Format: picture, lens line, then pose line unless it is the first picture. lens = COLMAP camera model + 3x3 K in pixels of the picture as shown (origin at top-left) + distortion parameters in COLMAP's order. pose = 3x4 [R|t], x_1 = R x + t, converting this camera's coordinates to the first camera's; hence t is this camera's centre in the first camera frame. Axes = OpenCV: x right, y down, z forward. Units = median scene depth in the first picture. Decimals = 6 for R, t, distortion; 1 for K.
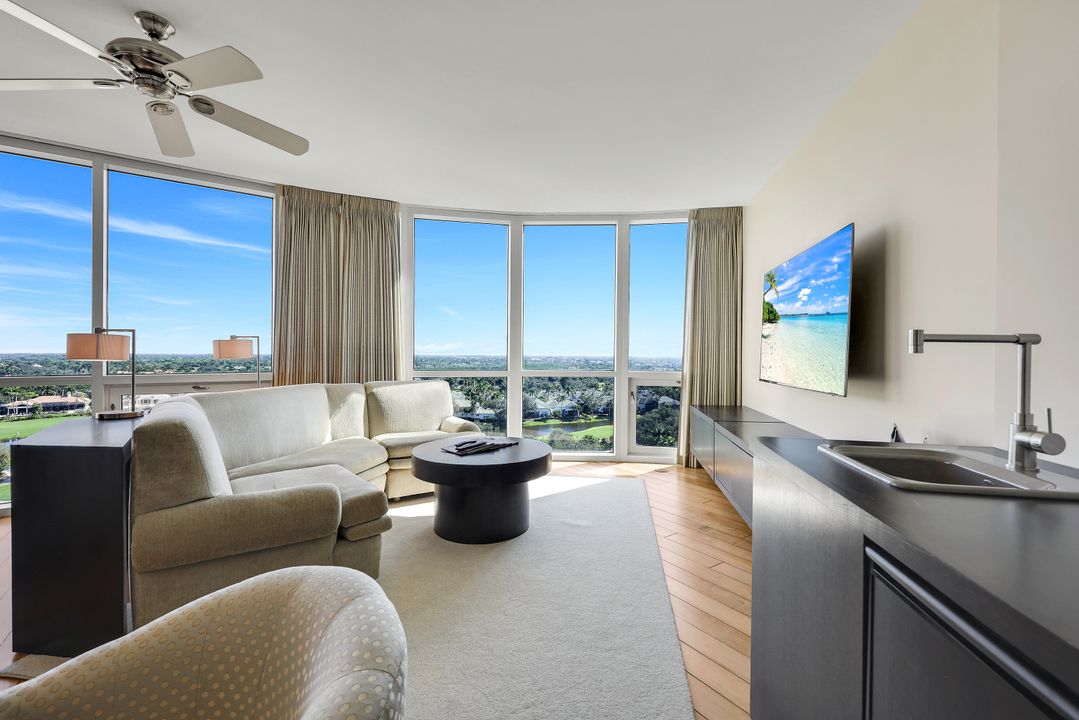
lens RADIAL K [[467.8, 0, 542.0], [0, 467.8, 354.0], [0, 0, 1]] dist [-0.001718, 0.000443]
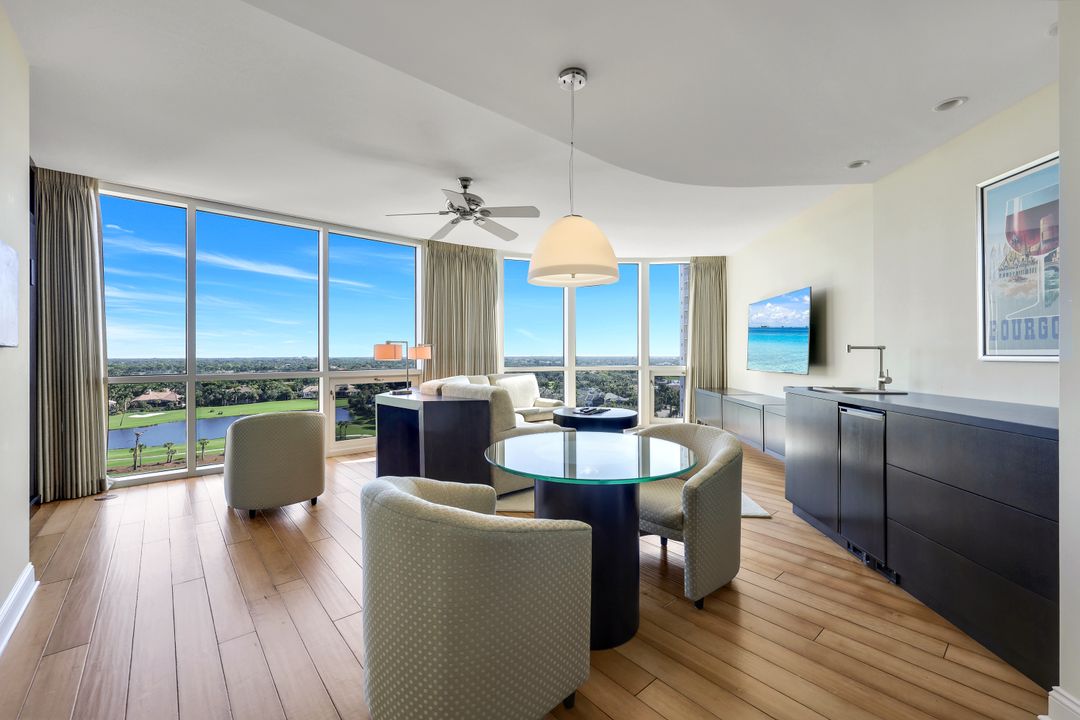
lens RADIAL K [[436.9, 0, 534.9], [0, 436.9, 356.0], [0, 0, 1]] dist [-0.001261, 0.000347]
pose [[0.996236, -0.008098, 0.086308, -0.310749], [0.007943, 0.999966, 0.002141, 0.000000], [-0.086322, -0.001447, 0.996266, -0.348622]]
